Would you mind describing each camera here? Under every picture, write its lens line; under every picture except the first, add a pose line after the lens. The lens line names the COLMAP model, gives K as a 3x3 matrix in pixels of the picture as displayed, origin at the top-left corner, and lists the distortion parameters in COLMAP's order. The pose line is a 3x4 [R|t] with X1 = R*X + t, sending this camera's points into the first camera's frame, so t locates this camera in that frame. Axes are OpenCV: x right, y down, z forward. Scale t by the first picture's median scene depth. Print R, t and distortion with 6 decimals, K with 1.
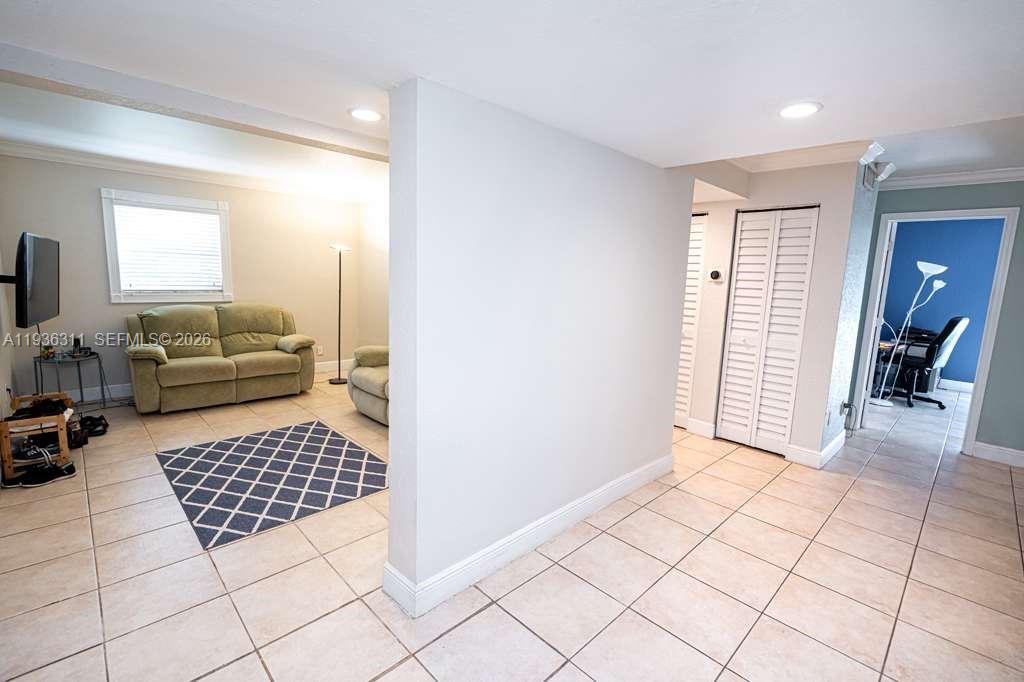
lens RADIAL K [[462.2, 0, 514.8], [0, 462.2, 347.3], [0, 0, 1]] dist [-0.004756, -0.000509]
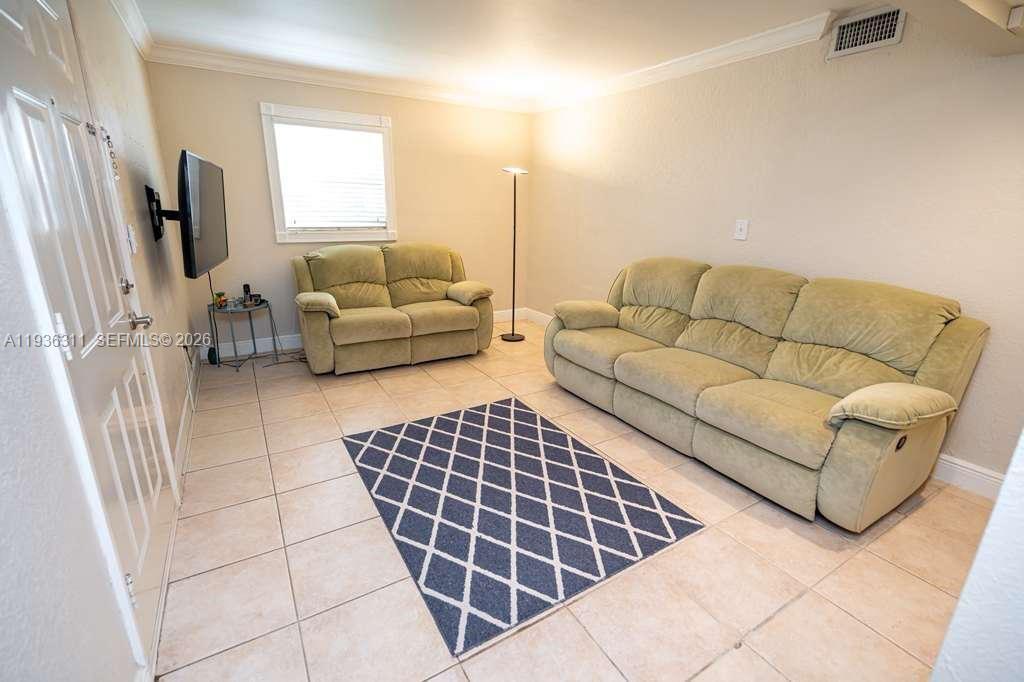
lens RADIAL K [[462.2, 0, 510.3], [0, 462.2, 348.9], [0, 0, 1]] dist [-0.004756, -0.000509]
pose [[0.972147, 0.052370, -0.228445, -0.246961], [-0.019963, 0.989676, 0.141928, -0.032121], [0.233519, -0.133415, 0.963156, 0.244268]]
